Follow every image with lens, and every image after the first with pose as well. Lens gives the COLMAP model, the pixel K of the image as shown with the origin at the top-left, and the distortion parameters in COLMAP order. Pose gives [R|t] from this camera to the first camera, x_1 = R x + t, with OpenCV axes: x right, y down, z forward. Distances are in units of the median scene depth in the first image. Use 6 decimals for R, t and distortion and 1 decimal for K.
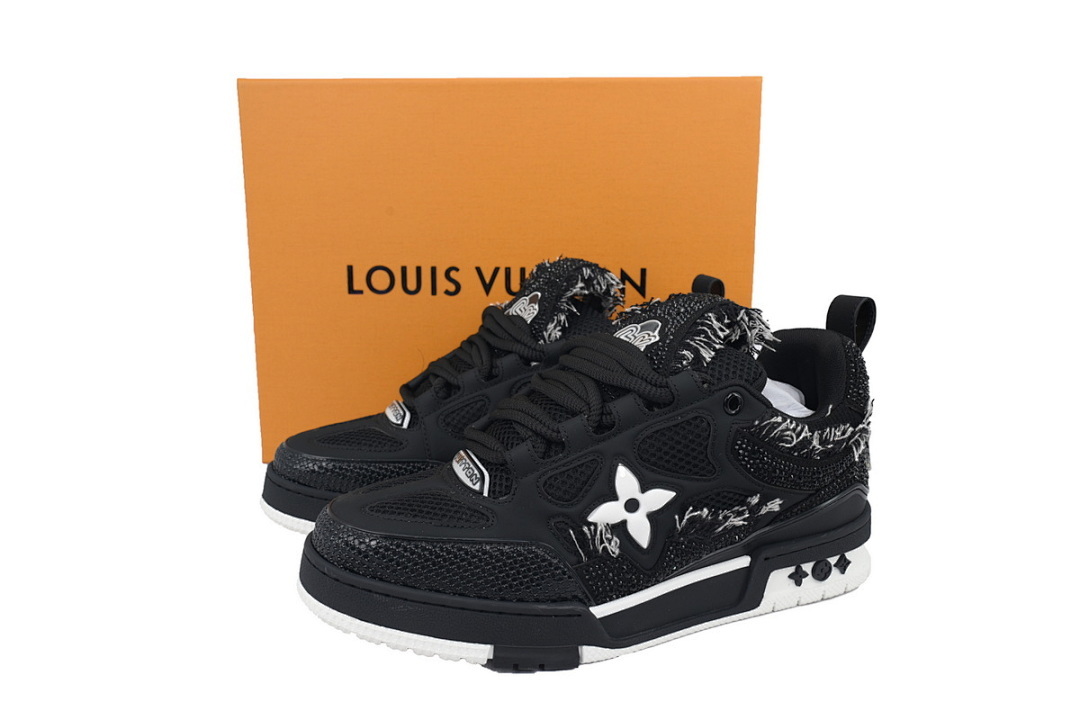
lens RADIAL K [[856.5, 0, 540.0], [0, 856.5, 360.0], [0, 0, 1]] dist [0.006516, 0.000258]
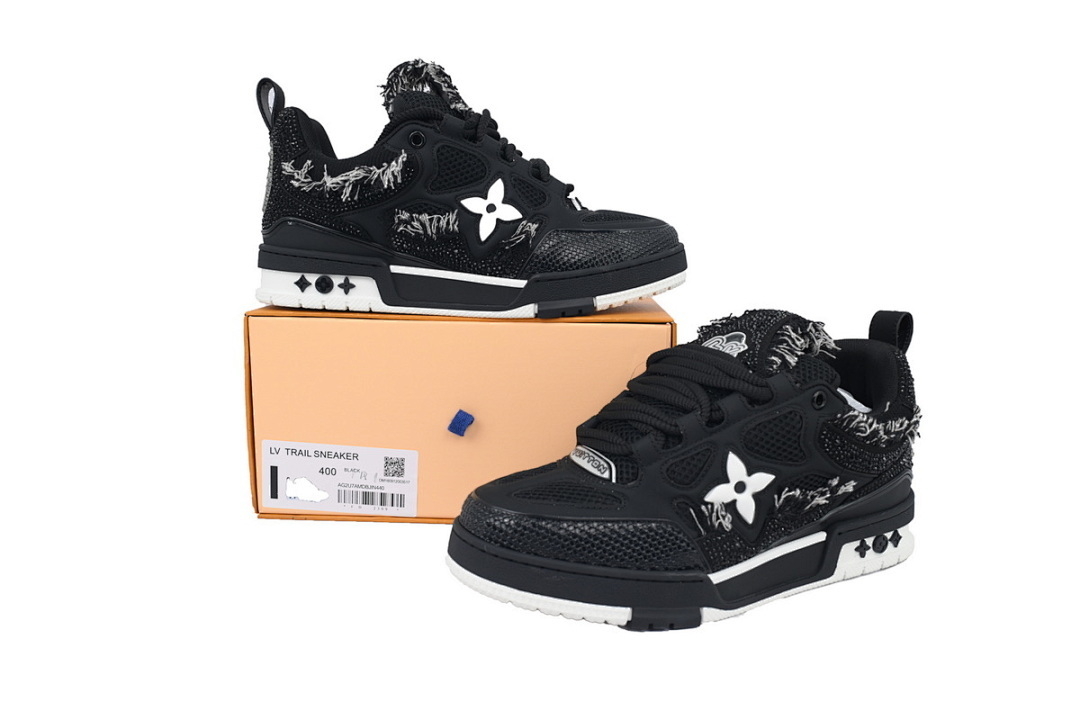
lens RADIAL K [[856.5, 0, 540.0], [0, 856.5, 360.0], [0, 0, 1]] dist [0.006516, 0.000258]
pose [[0.997038, -0.011140, 0.076093, -0.248069], [0.013398, 0.999483, -0.029226, 0.024327], [-0.075728, 0.030159, 0.996672, -0.158122]]
